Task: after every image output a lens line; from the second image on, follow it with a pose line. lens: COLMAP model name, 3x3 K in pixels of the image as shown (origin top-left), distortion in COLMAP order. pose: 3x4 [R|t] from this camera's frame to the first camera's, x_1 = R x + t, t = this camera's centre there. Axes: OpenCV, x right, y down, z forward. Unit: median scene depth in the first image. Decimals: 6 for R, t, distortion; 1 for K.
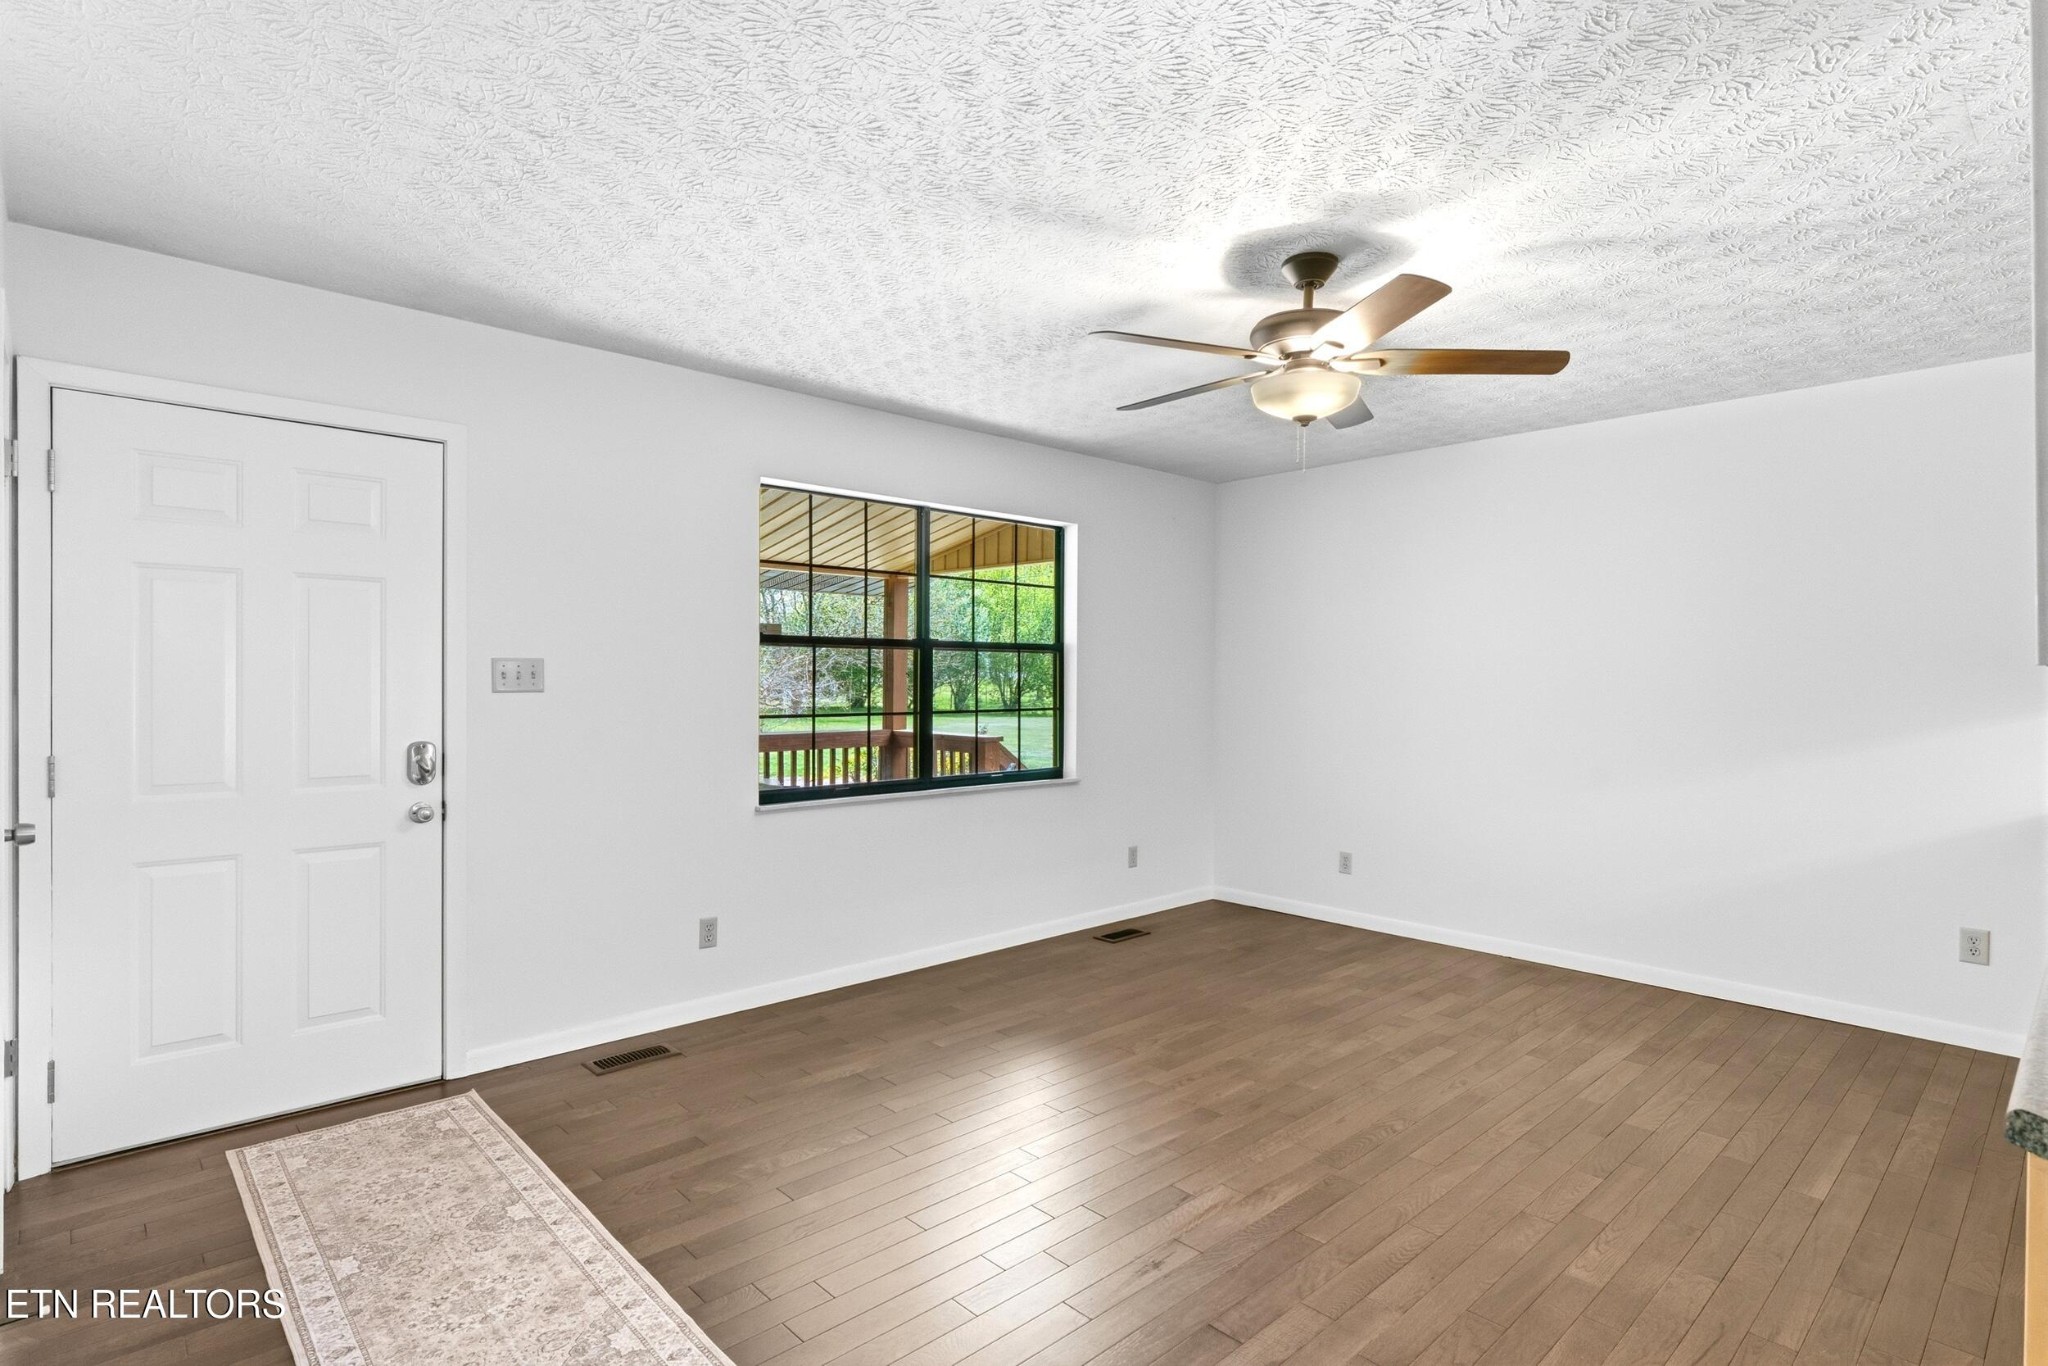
lens RADIAL K [[1042.4, 0, 1017.2], [0, 1042.4, 682.8], [0, 0, 1]] dist [-0.000800, 0.000661]
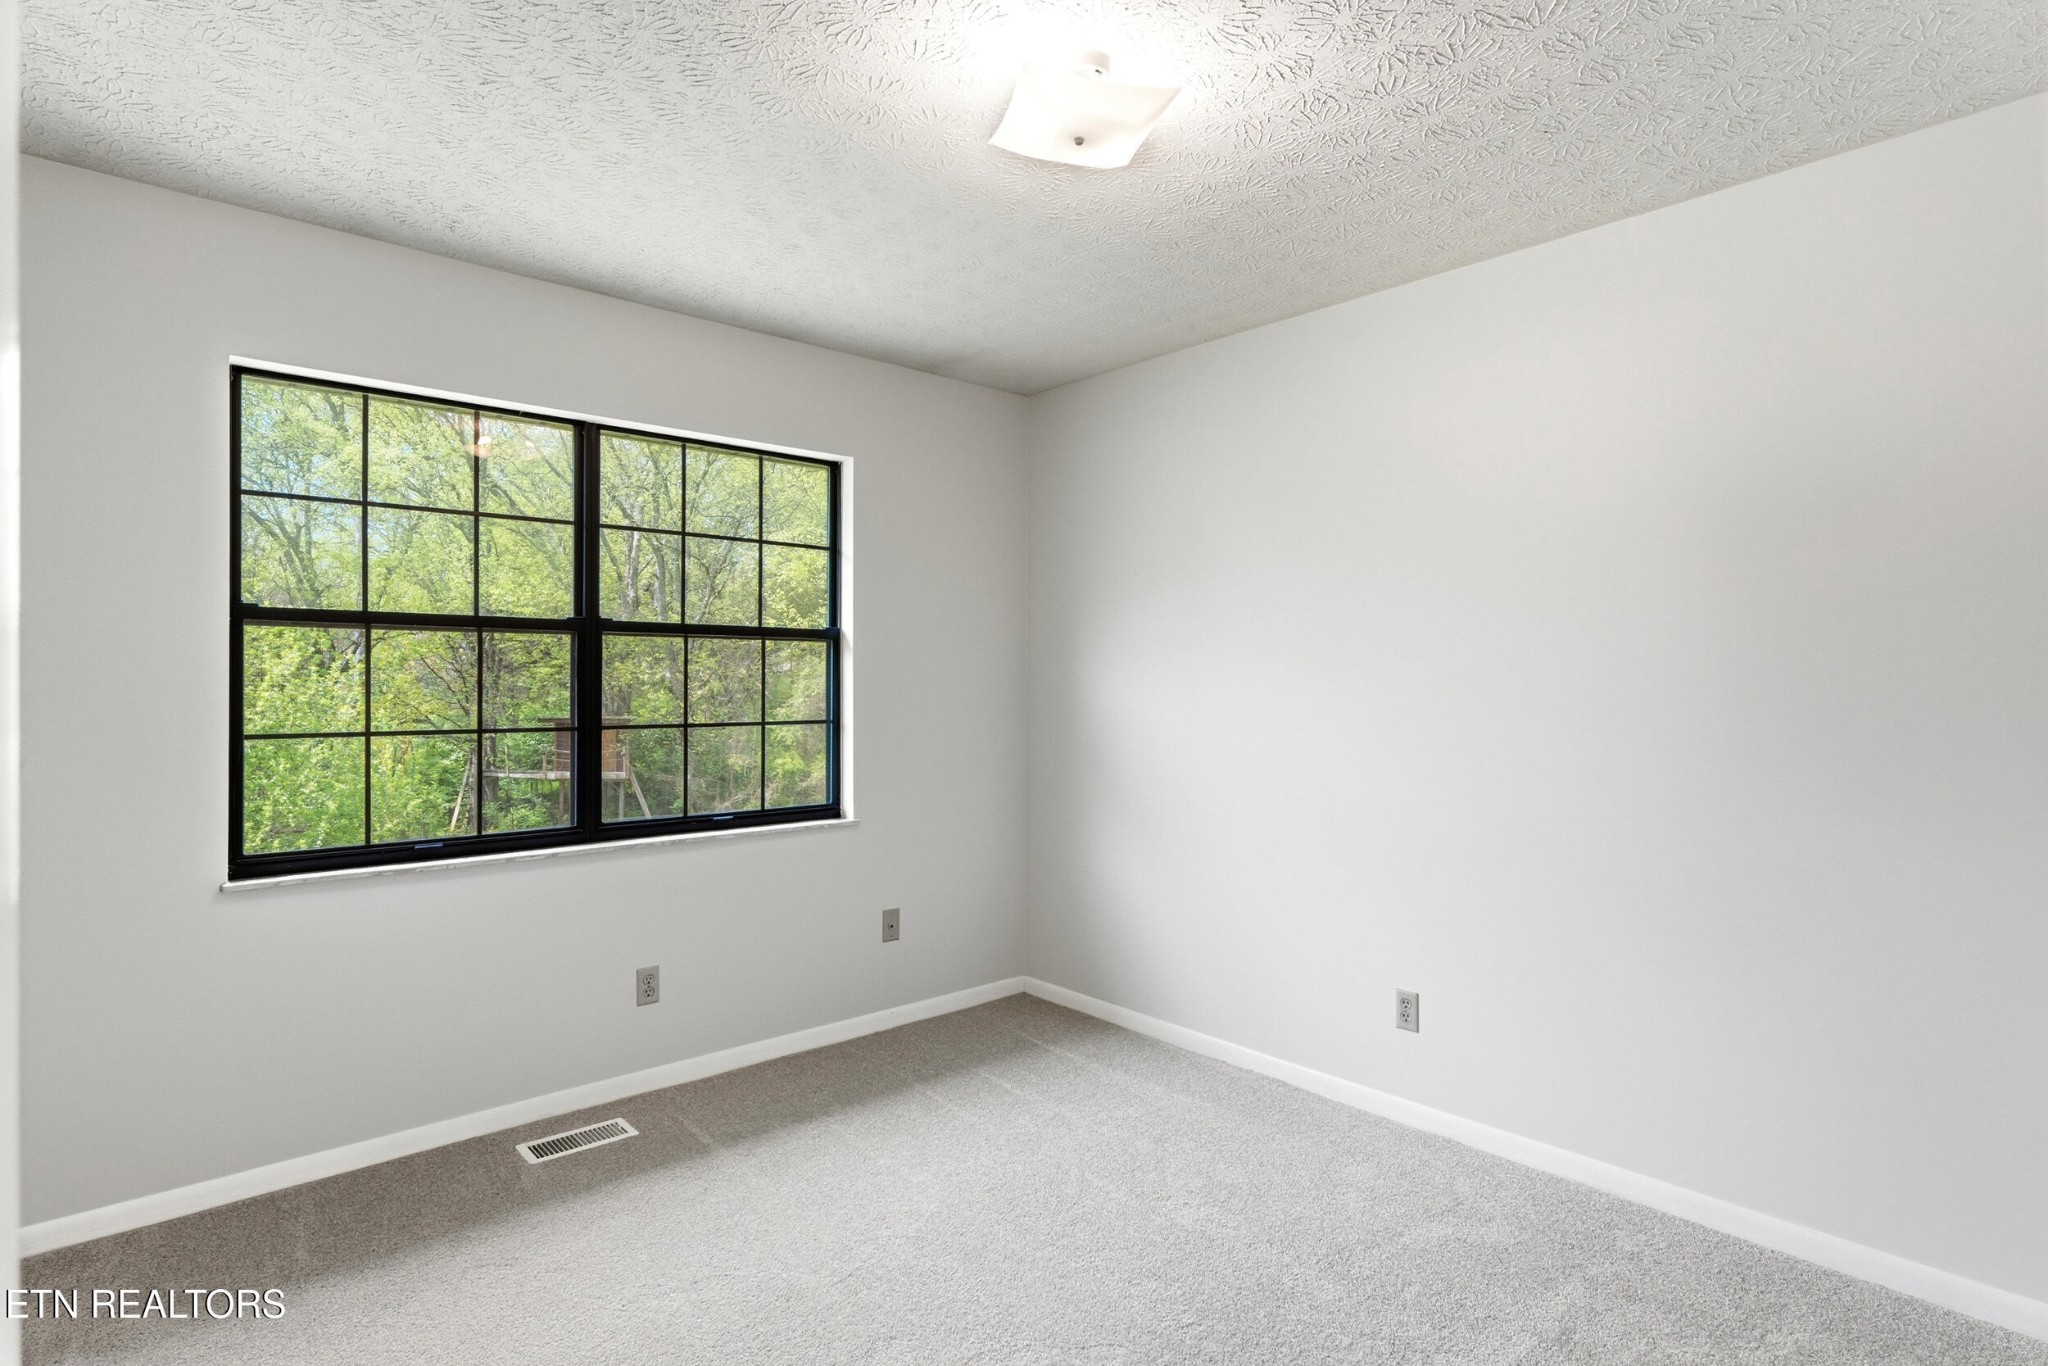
lens RADIAL K [[1042.4, 0, 1031.1], [0, 1042.4, 684.8], [0, 0, 1]] dist [-0.000800, 0.000661]
pose [[0.999493, 0.004148, -0.031578, 0.229719], [-0.003996, 0.999980, 0.004867, -0.003906], [0.031598, -0.004739, 0.999489, 0.351669]]
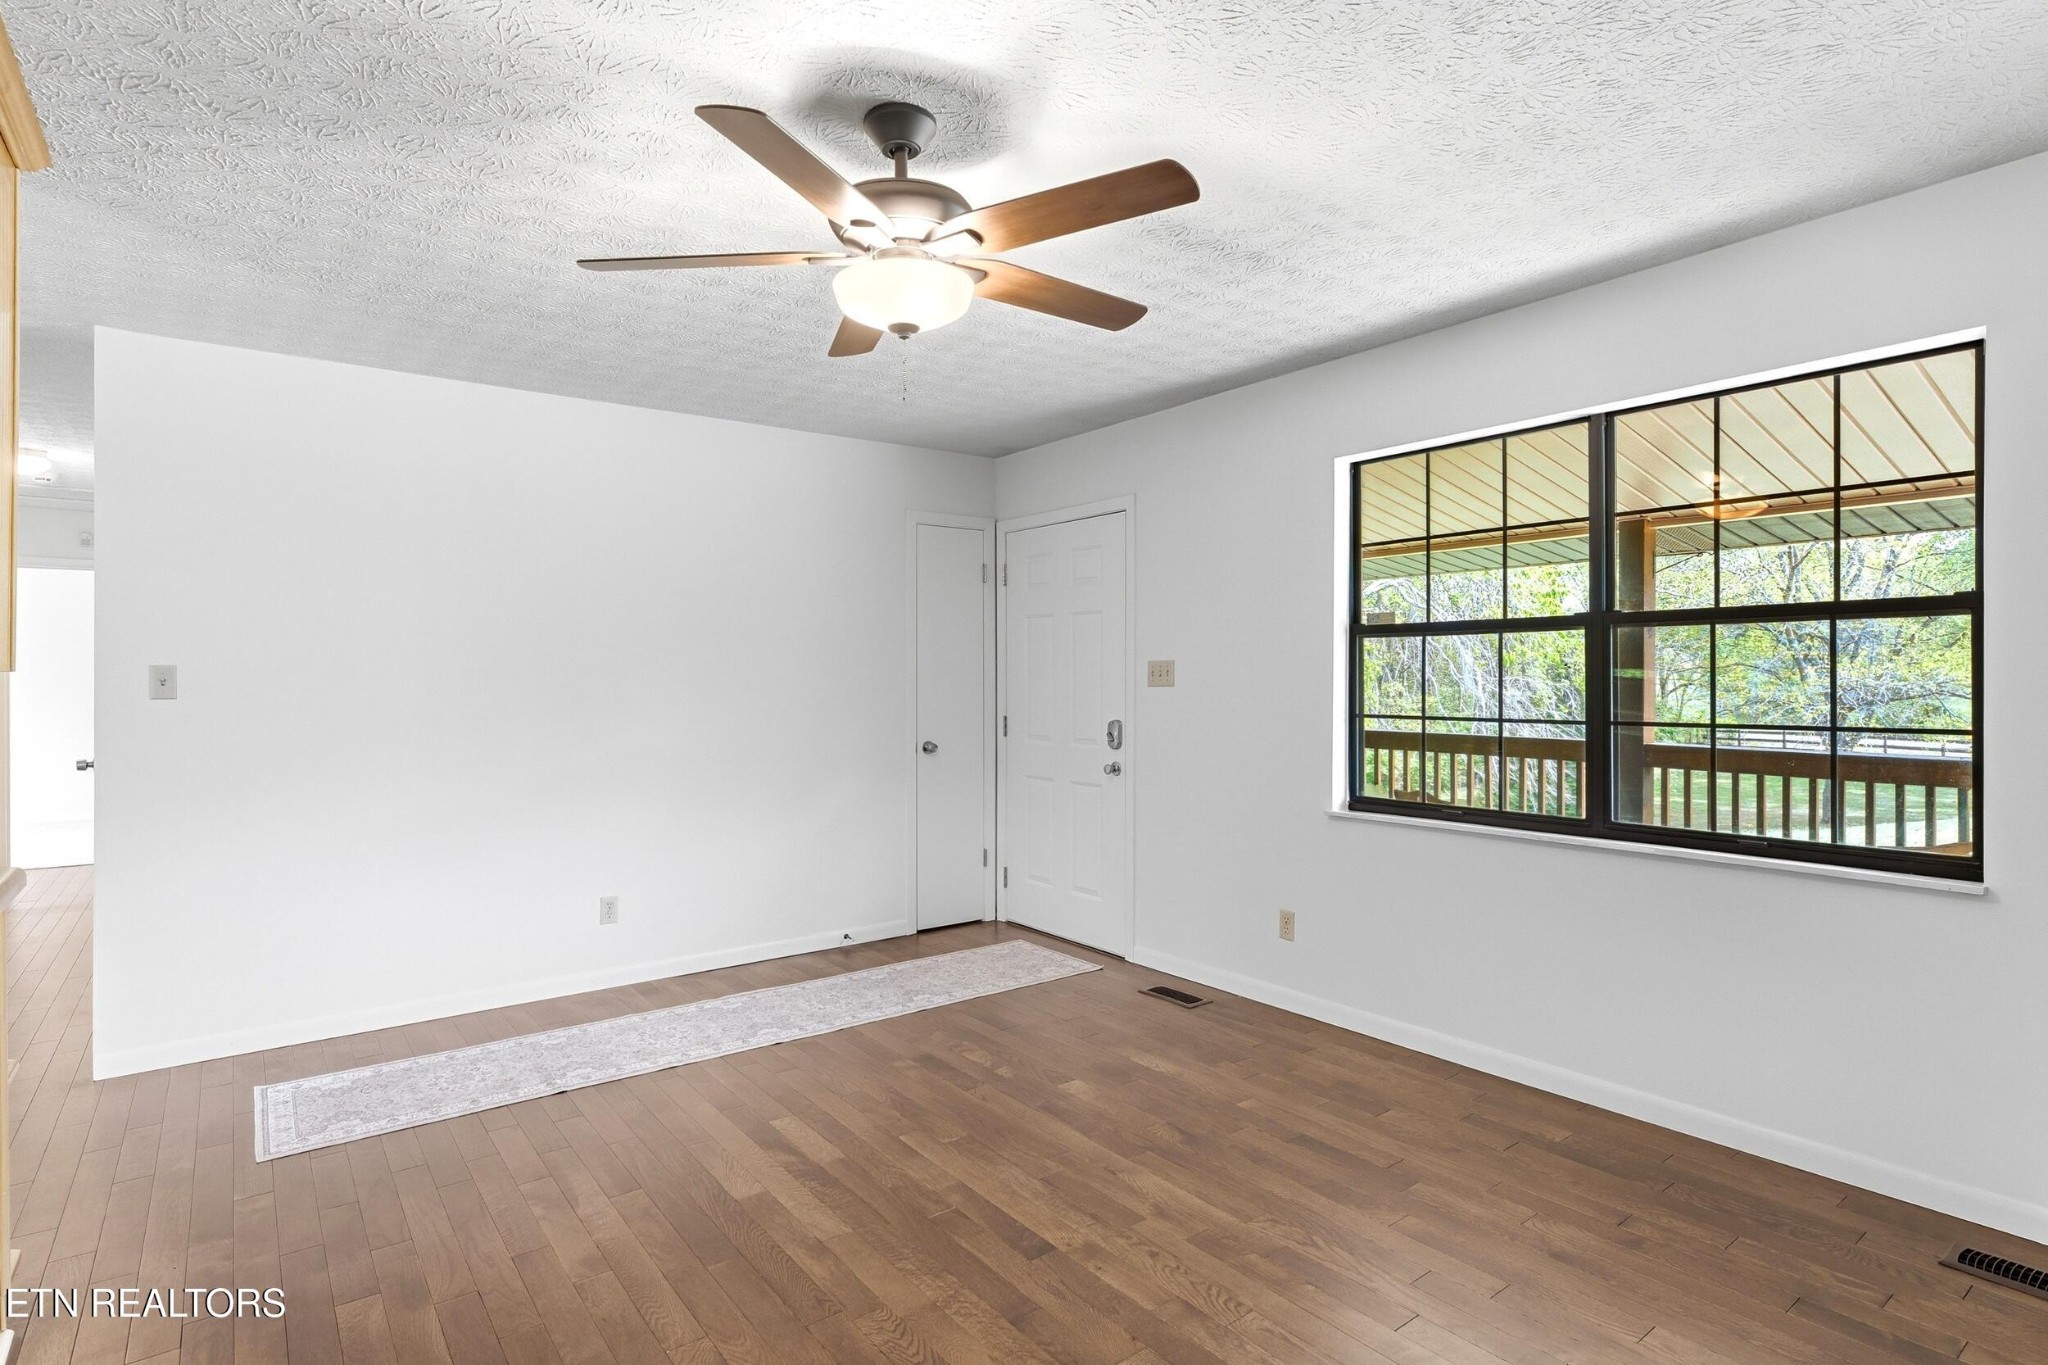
lens RADIAL K [[1042.4, 0, 1005.3], [0, 1042.4, 678.4], [0, 0, 1]] dist [-0.000800, 0.000661]
pose [[-0.111908, 0.003176, -0.993713, 0.643310], [0.005693, 0.999981, 0.002555, -0.003970], [0.993702, -0.005371, -0.111924, 0.729792]]
